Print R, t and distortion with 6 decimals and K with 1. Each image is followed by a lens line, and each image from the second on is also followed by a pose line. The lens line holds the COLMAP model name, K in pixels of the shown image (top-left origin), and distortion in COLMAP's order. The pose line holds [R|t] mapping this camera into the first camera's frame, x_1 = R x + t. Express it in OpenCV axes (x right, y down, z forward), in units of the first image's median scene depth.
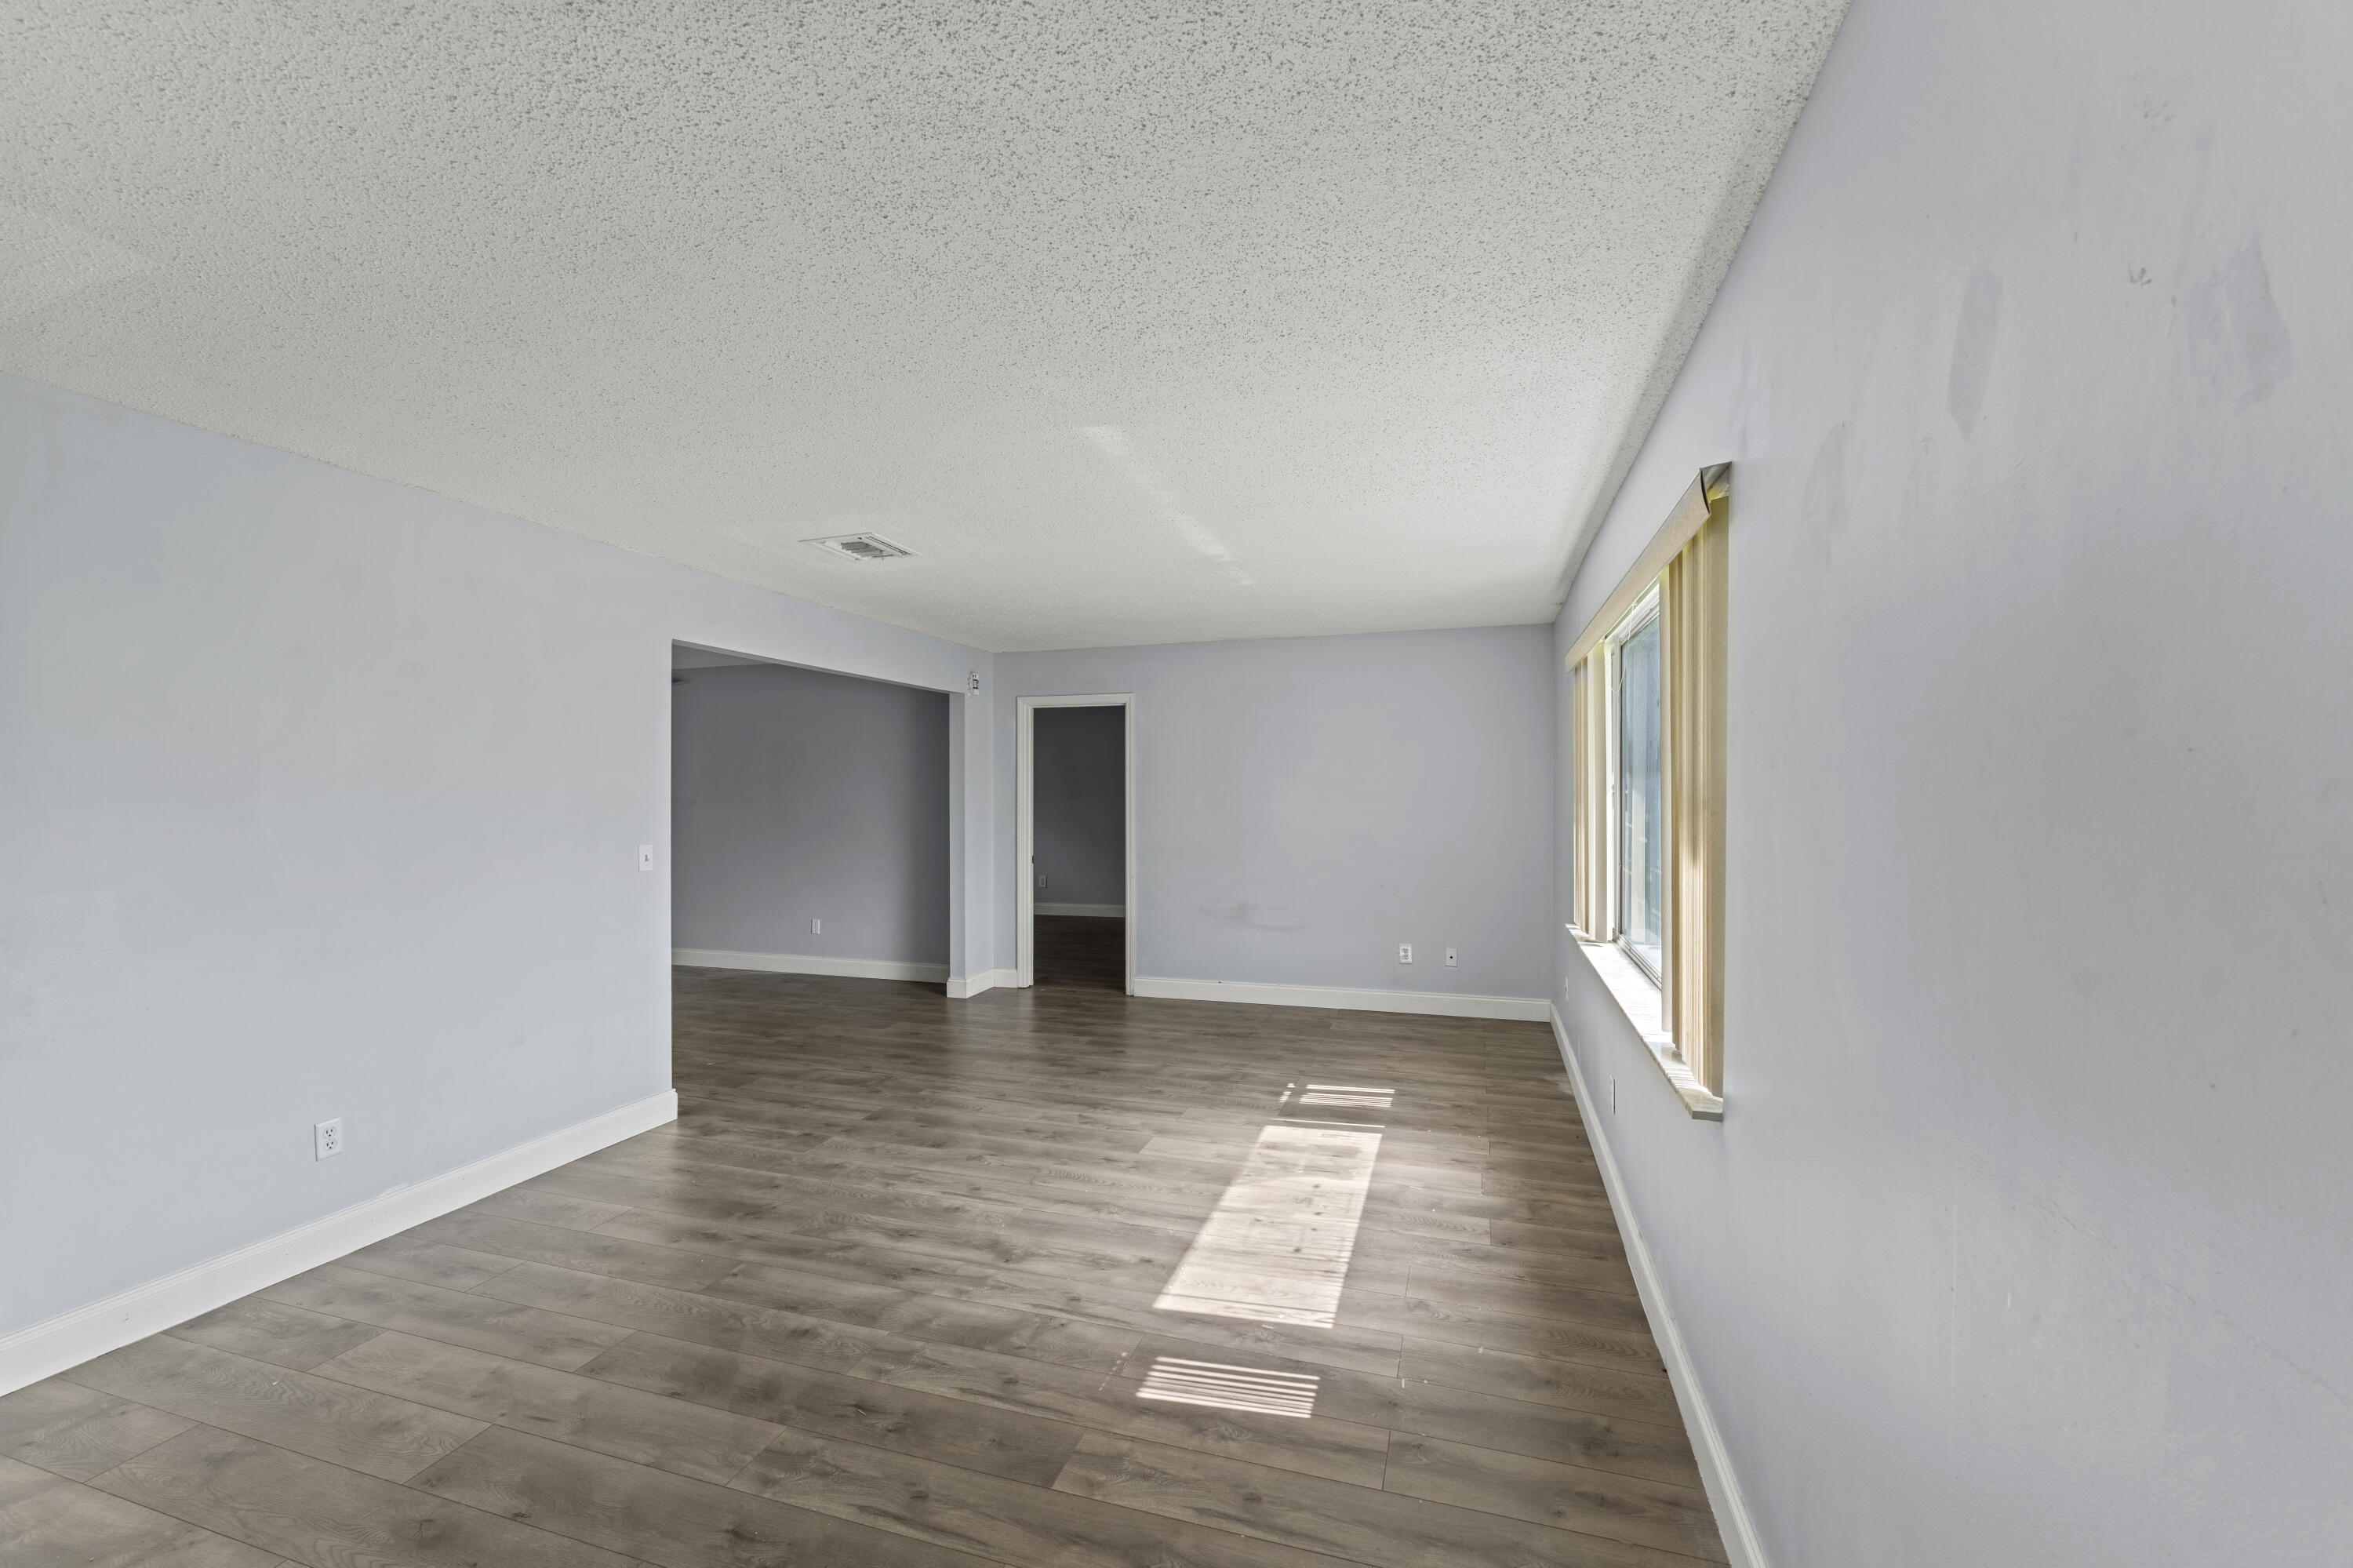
lens RADIAL K [[936.1, 0, 1166.3], [0, 936.1, 777.4], [0, 0, 1]] dist [0.000257, -0.000058]
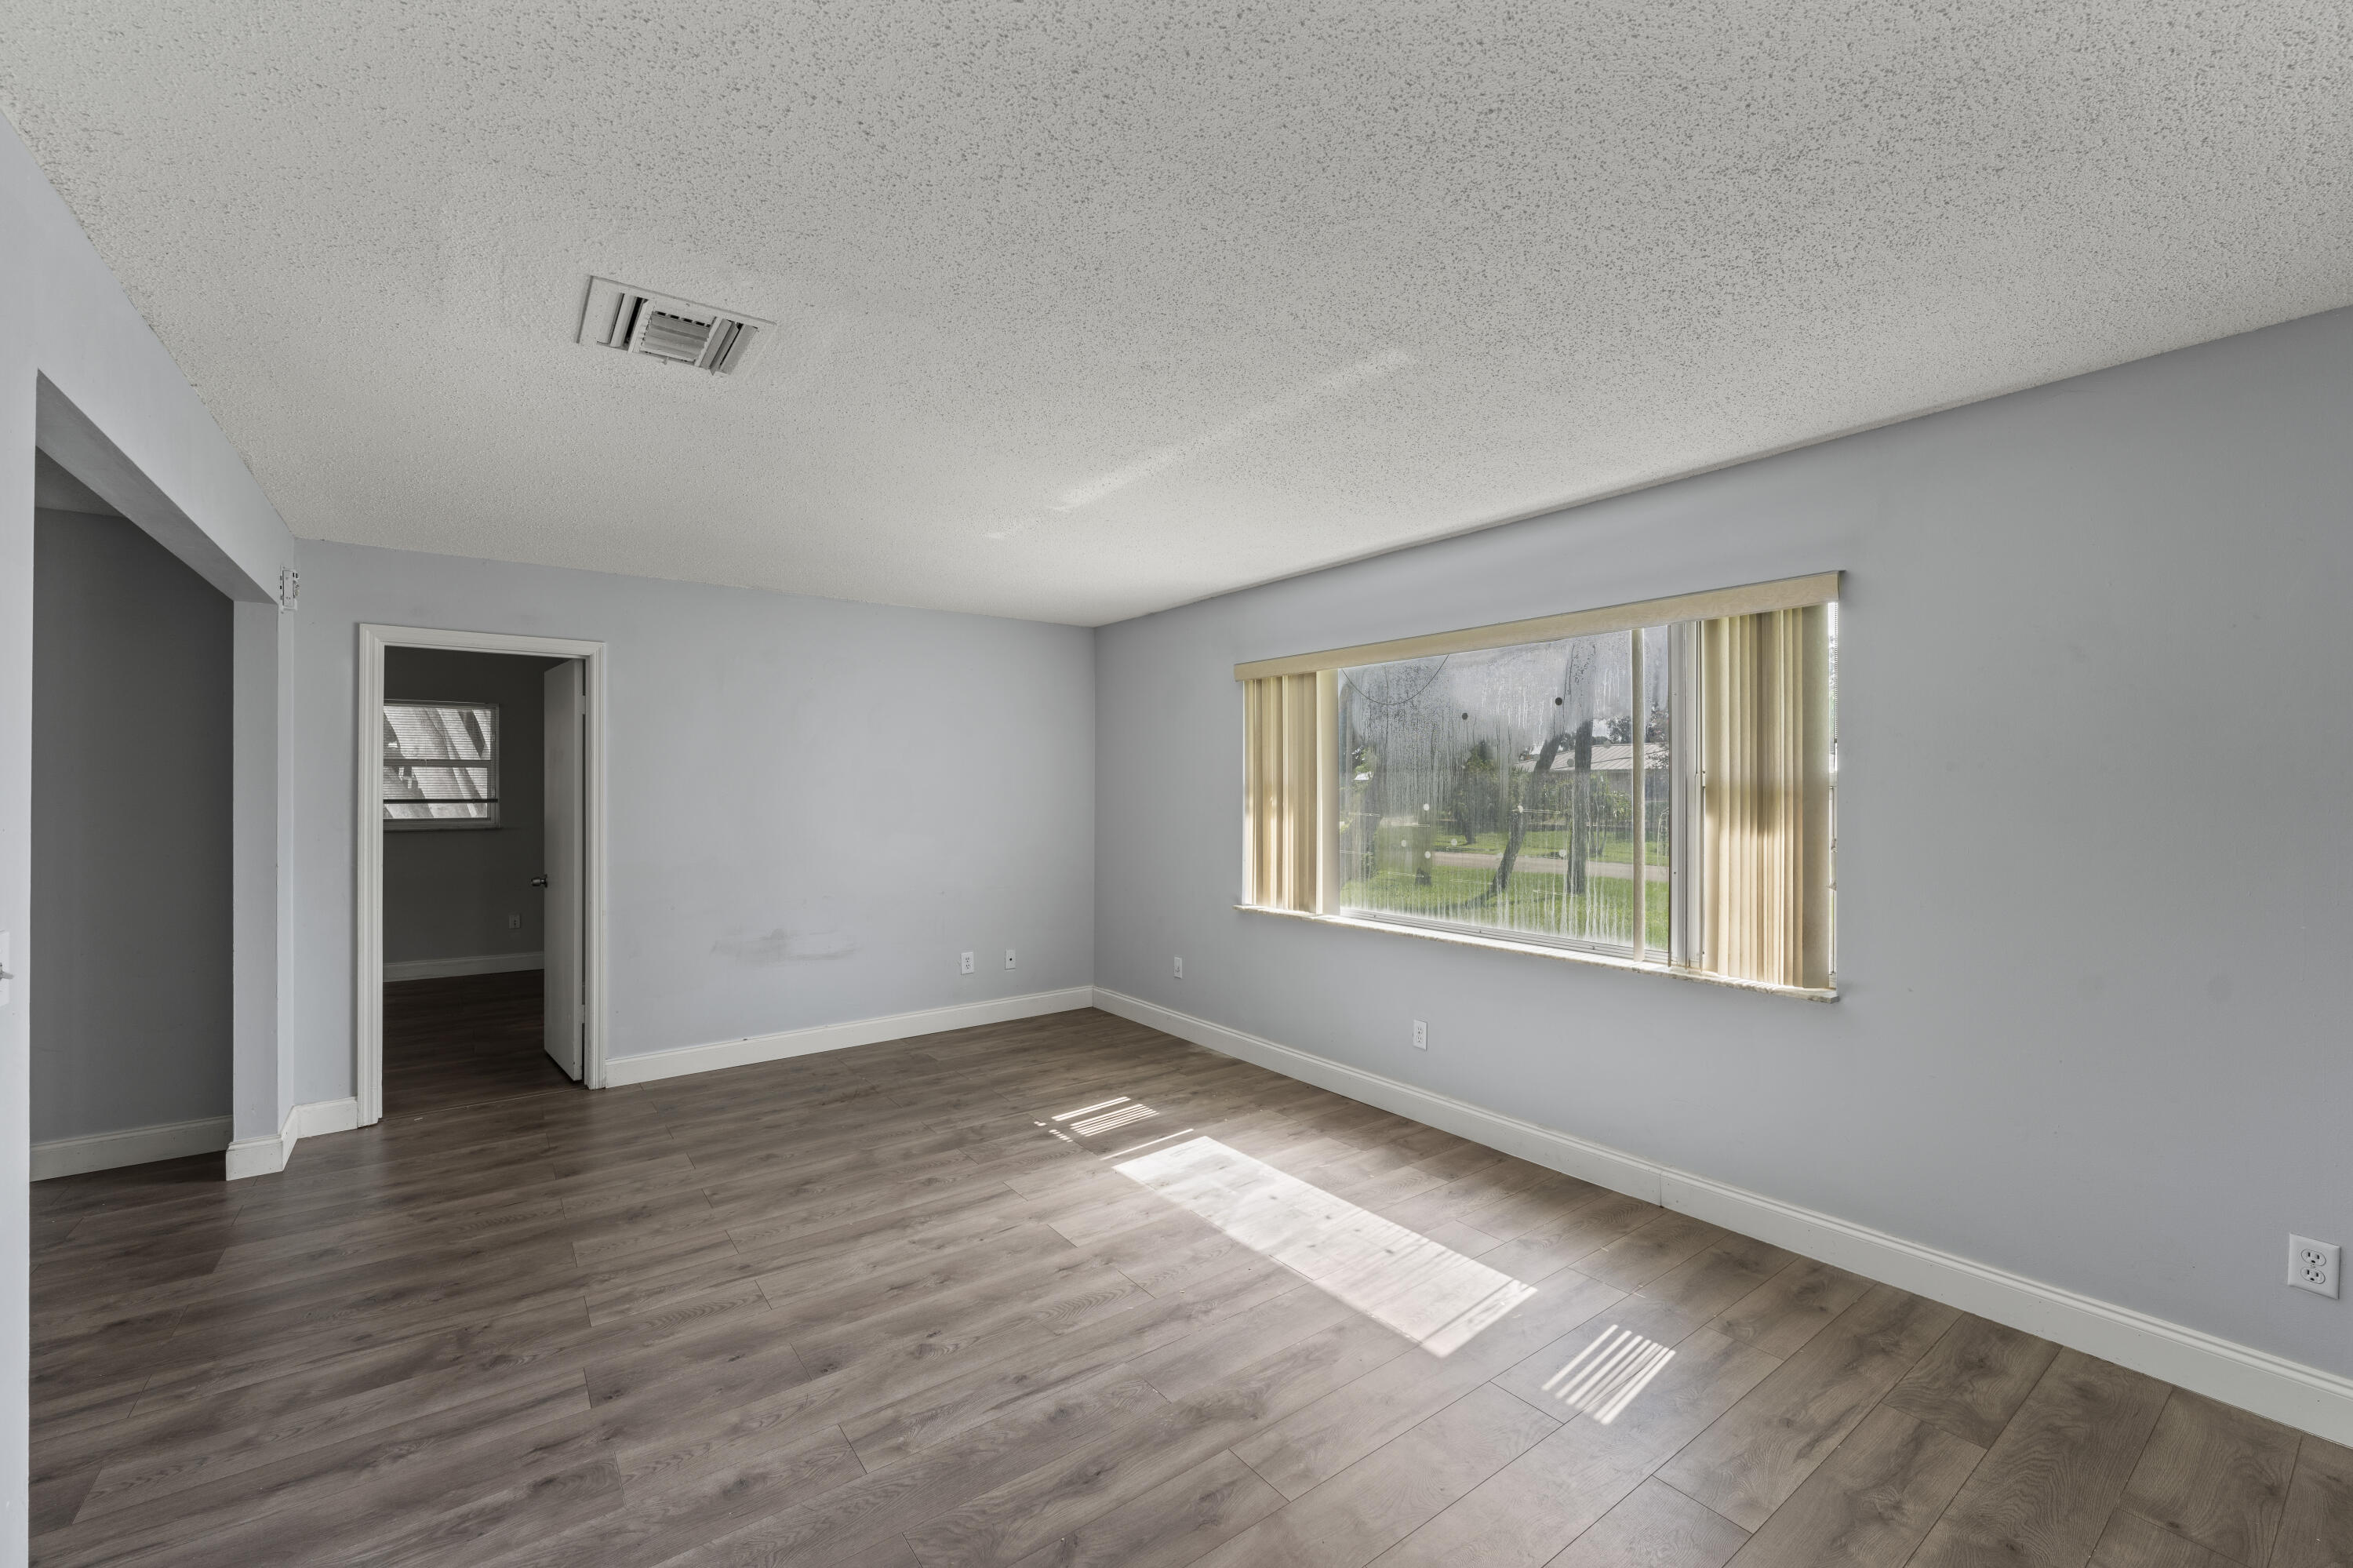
lens RADIAL K [[960.1, 0, 1163.6], [0, 960.1, 791.9], [0, 0, 1]] dist [-0.000696, -0.000591]
pose [[0.586577, -0.003571, 0.809885, -0.649972], [-0.011988, 0.999842, 0.013091, 0.010239], [-0.809804, -0.017388, 0.586442, 0.488604]]
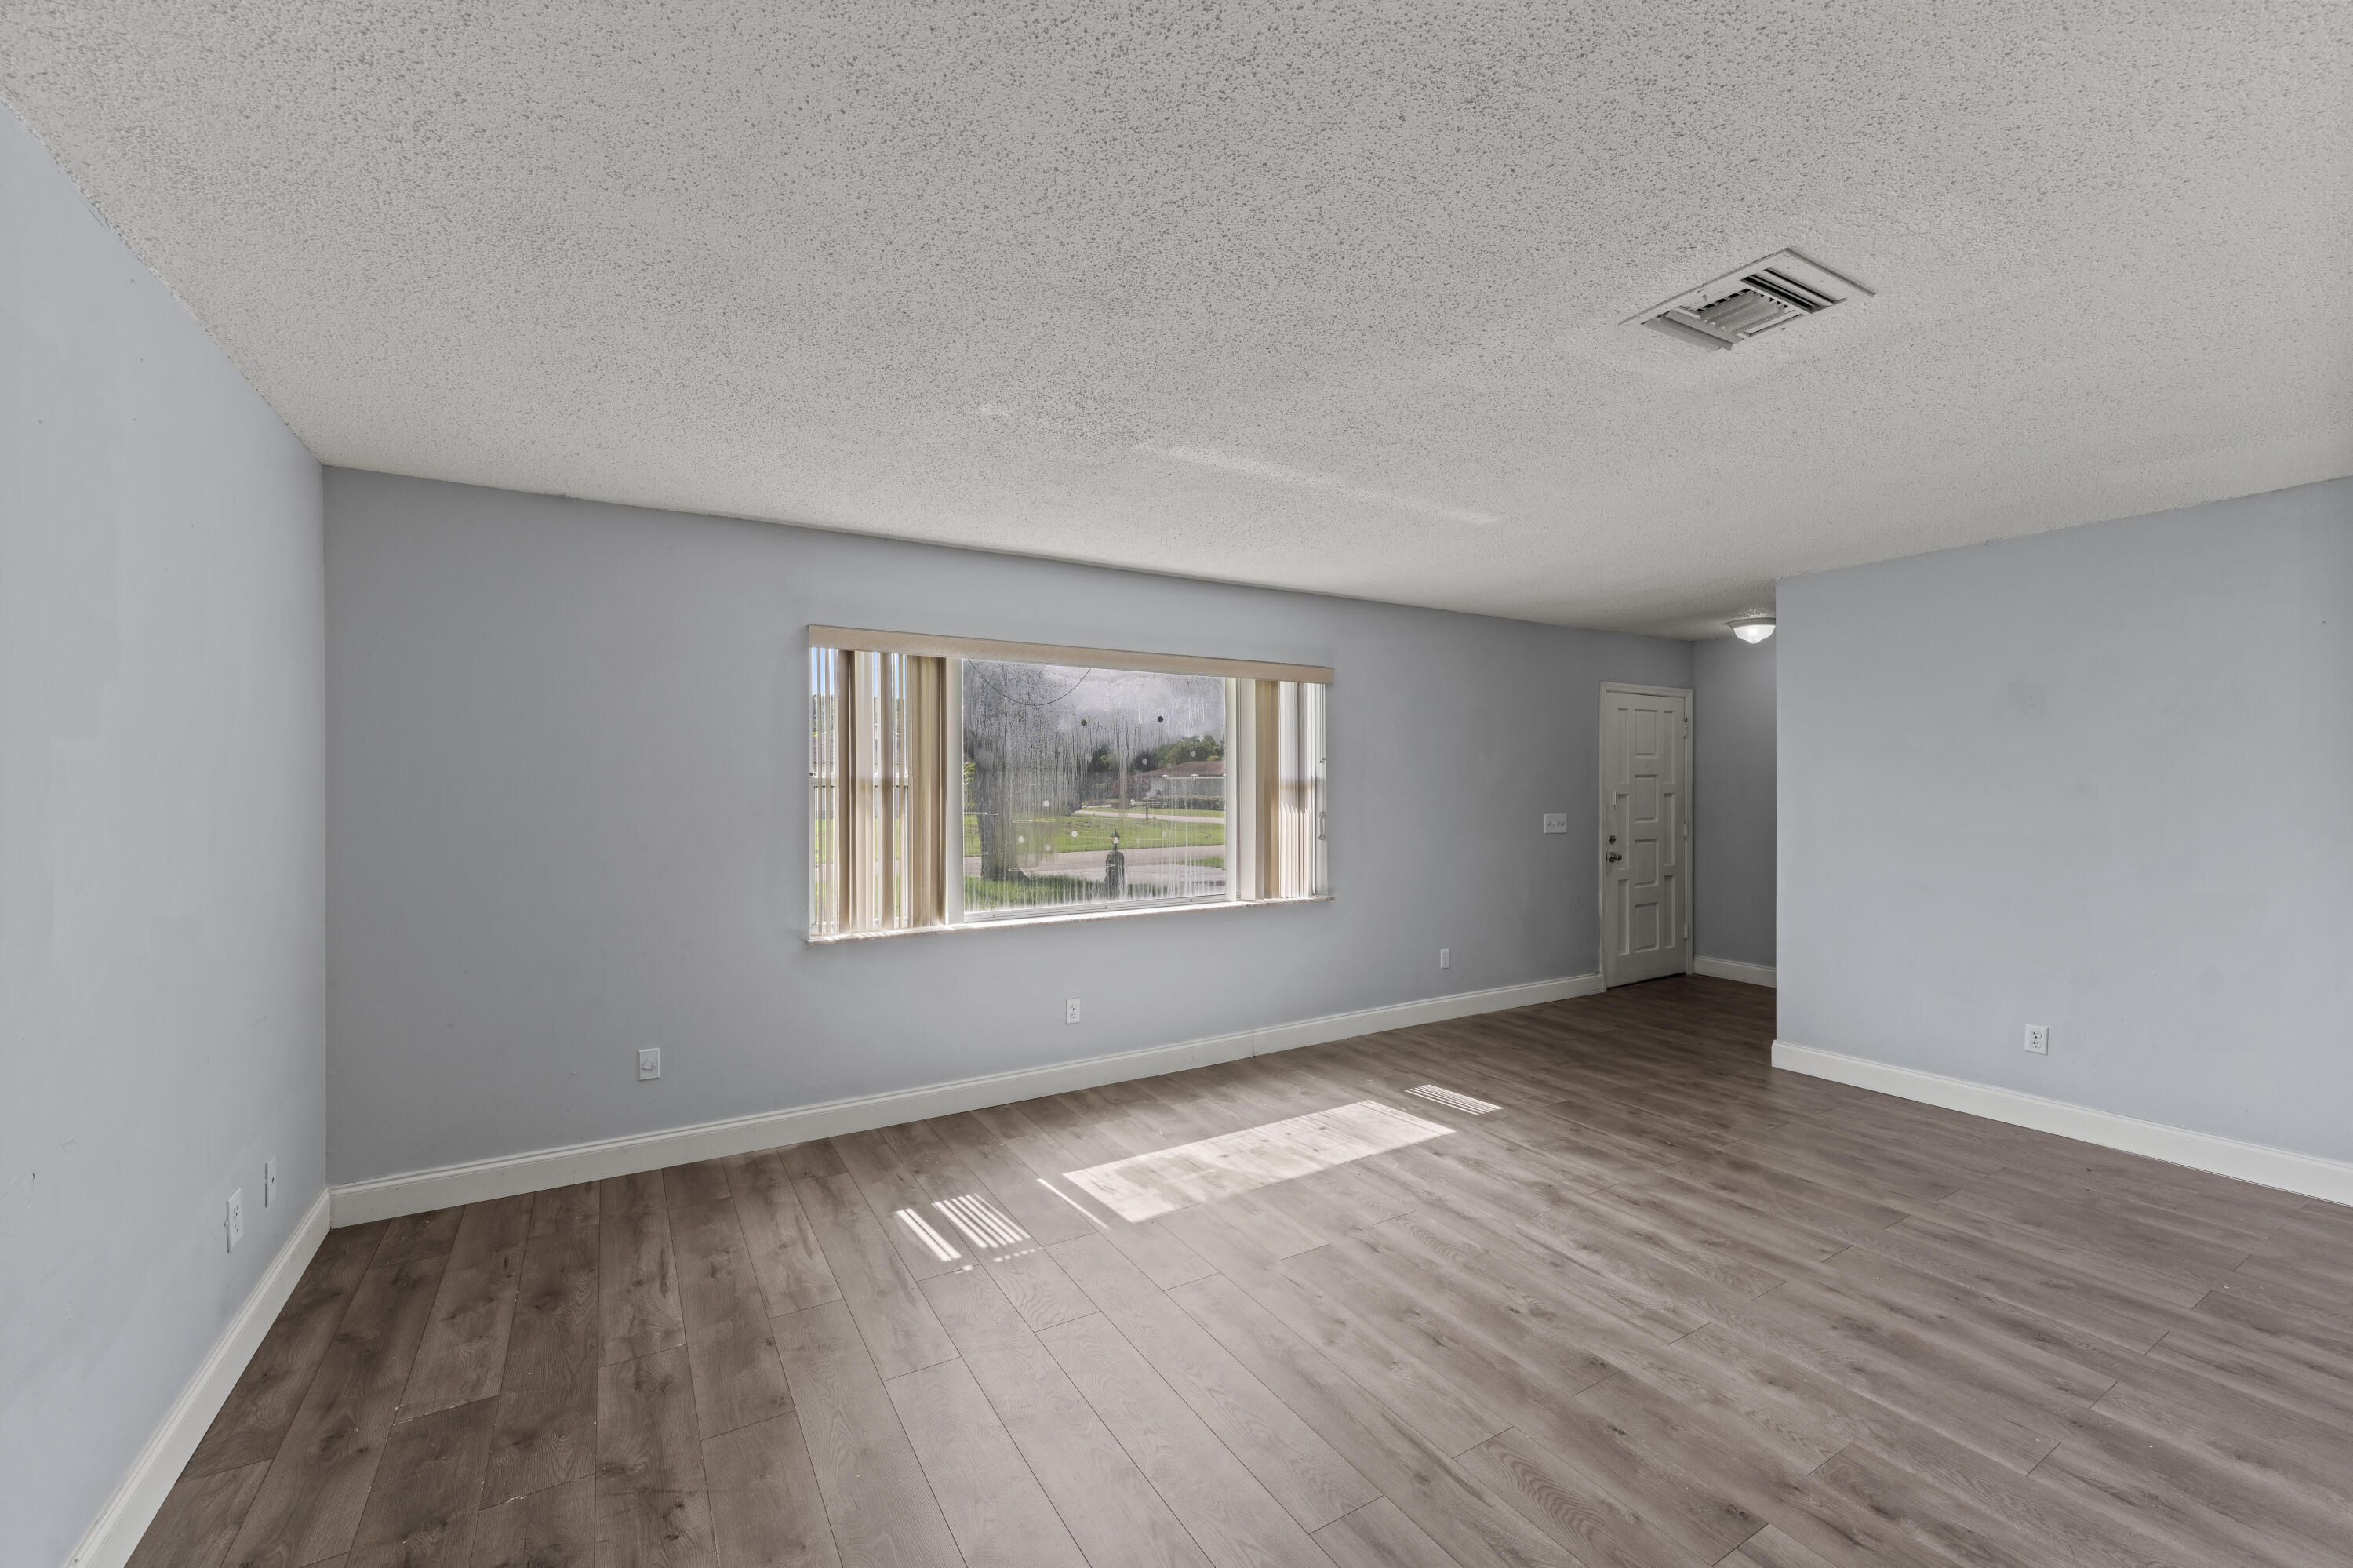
lens RADIAL K [[946.8, 0, 1176.5], [0, 946.8, 784.0], [0, 0, 1]] dist [-0.005816, 0.000094]
pose [[-0.756631, 0.004001, 0.653829, -0.461591], [-0.003420, 0.999943, -0.010078, 0.026143], [-0.653833, -0.009861, -0.756575, 1.724619]]
